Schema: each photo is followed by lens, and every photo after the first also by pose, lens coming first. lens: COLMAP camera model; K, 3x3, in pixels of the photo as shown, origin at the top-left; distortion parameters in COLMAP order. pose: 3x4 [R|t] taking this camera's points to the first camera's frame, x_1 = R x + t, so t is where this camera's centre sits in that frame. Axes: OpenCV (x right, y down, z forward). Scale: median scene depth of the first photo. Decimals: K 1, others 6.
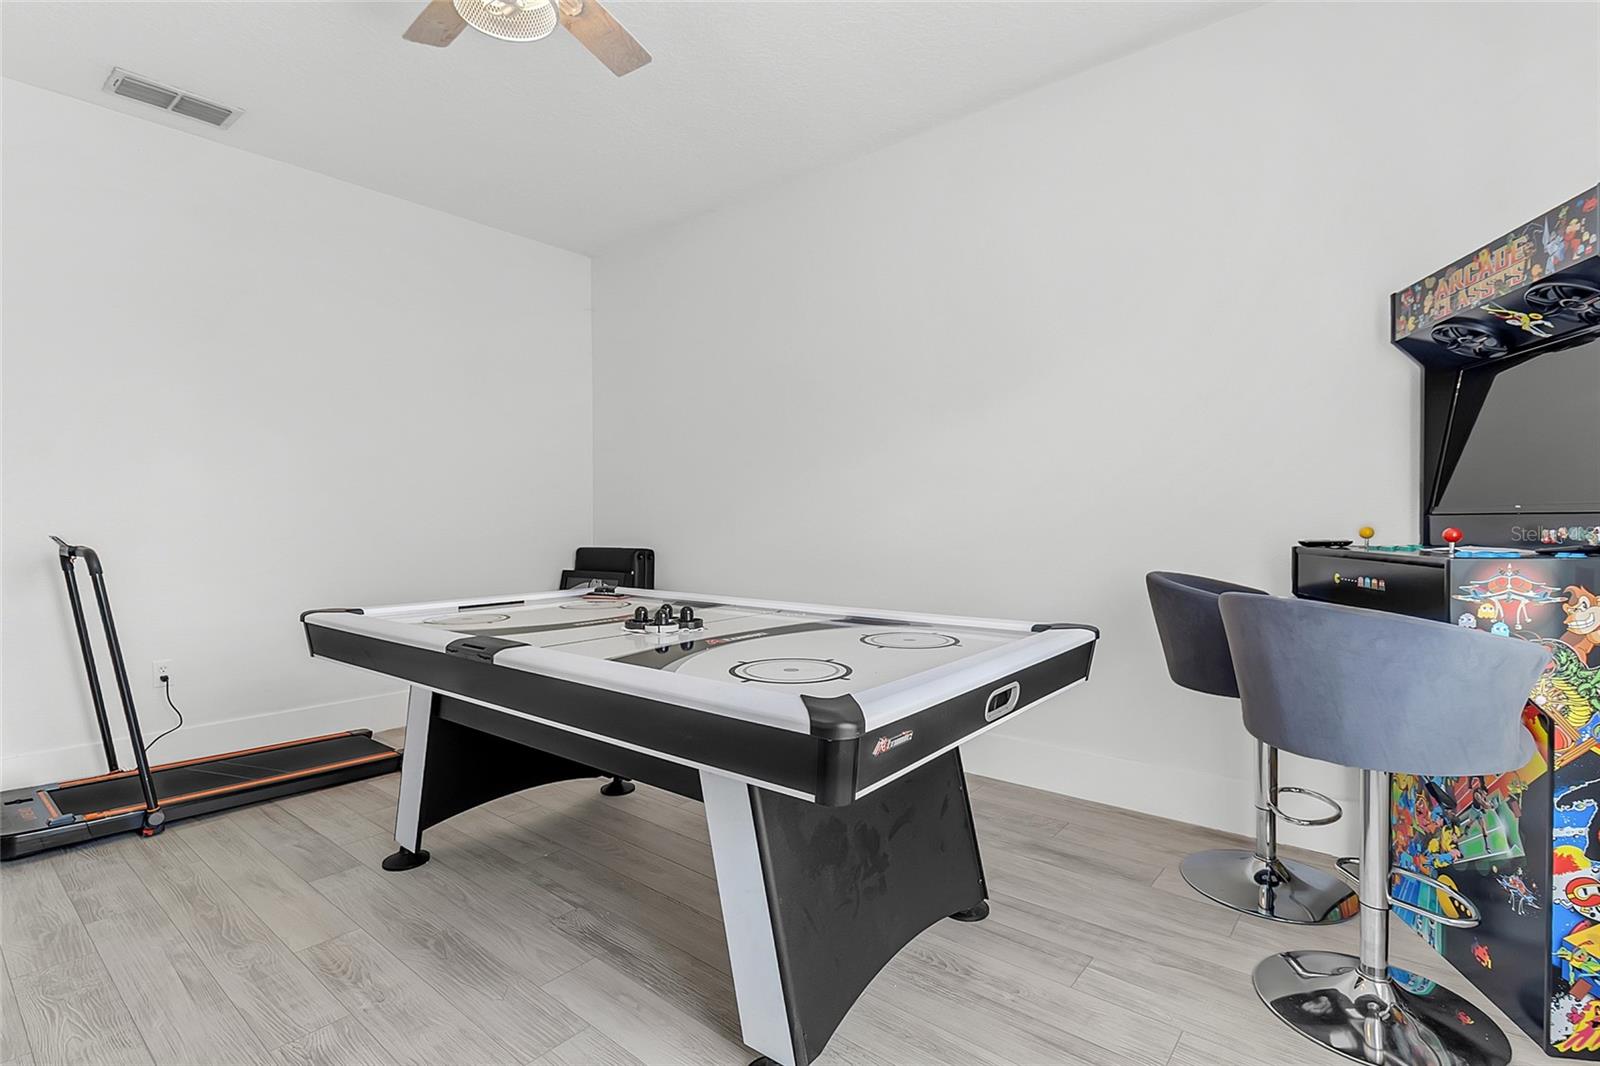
lens RADIAL K [[745.7, 0, 797.4], [0, 745.7, 520.6], [0, 0, 1]] dist [0.003499, -0.001587]
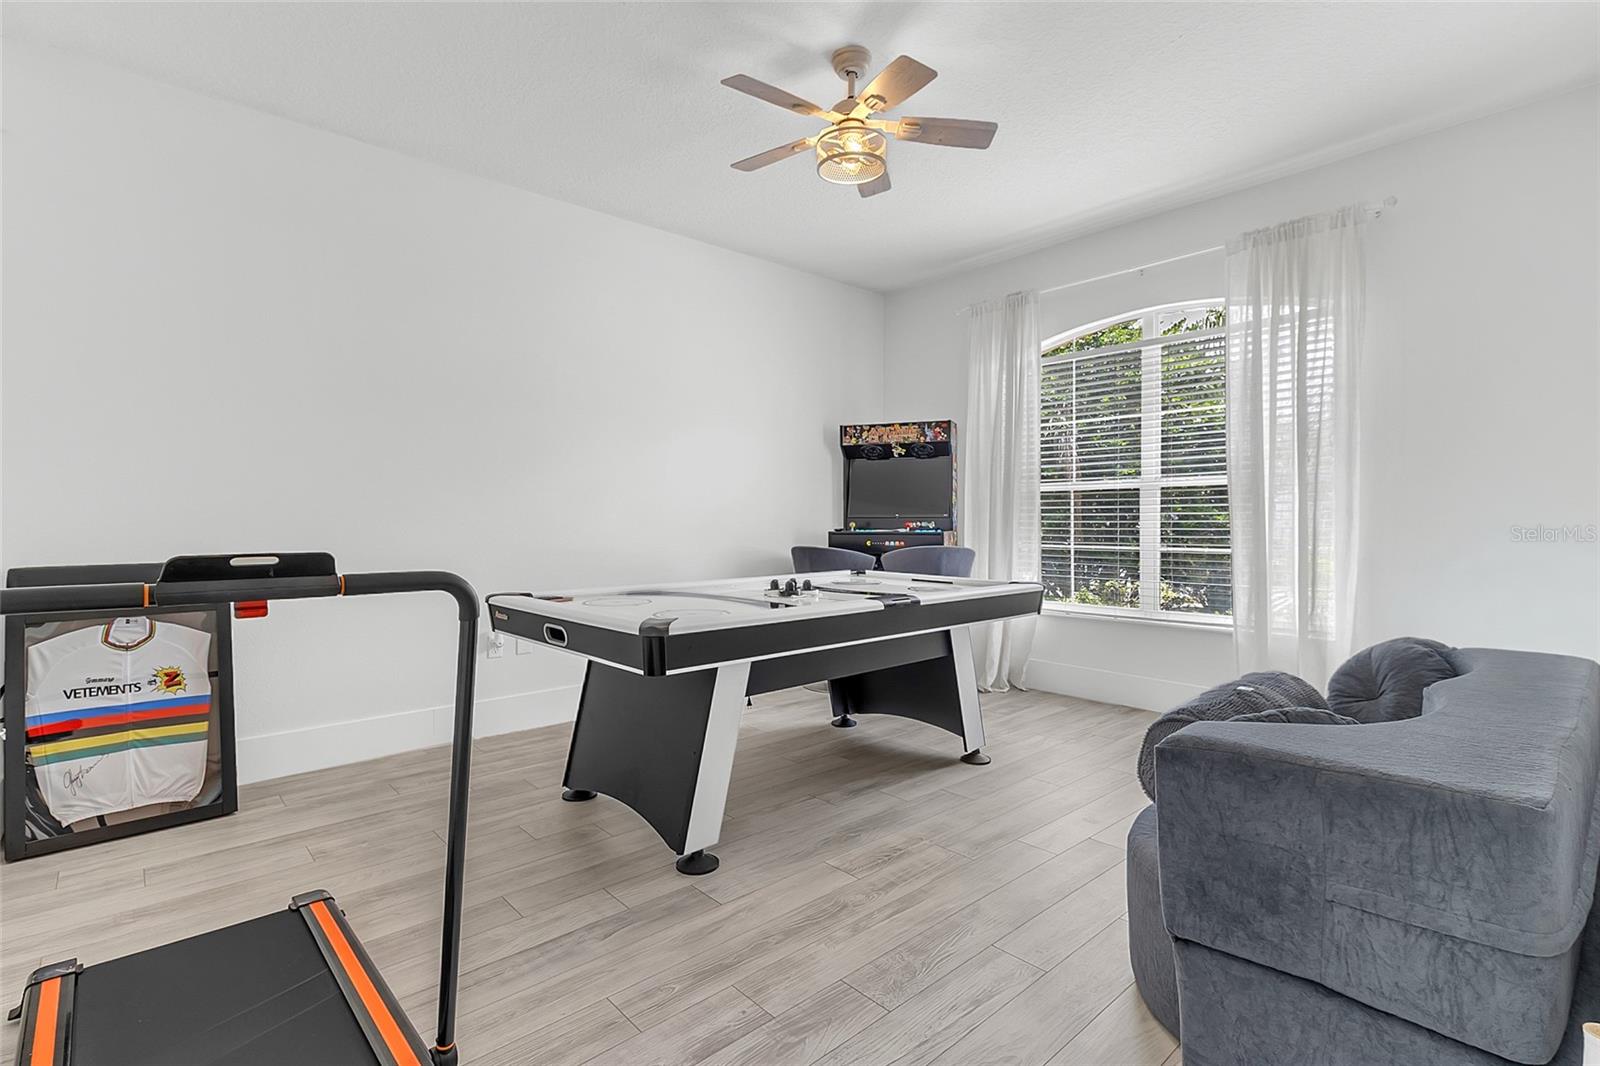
lens RADIAL K [[745.7, 0, 797.4], [0, 745.7, 520.6], [0, 0, 1]] dist [0.003499, -0.001587]
pose [[0.158429, 0.005280, 0.987356, -1.801635], [0.000743, 0.999985, -0.005467, 0.013841], [-0.987370, 0.001600, 0.158423, 0.876589]]
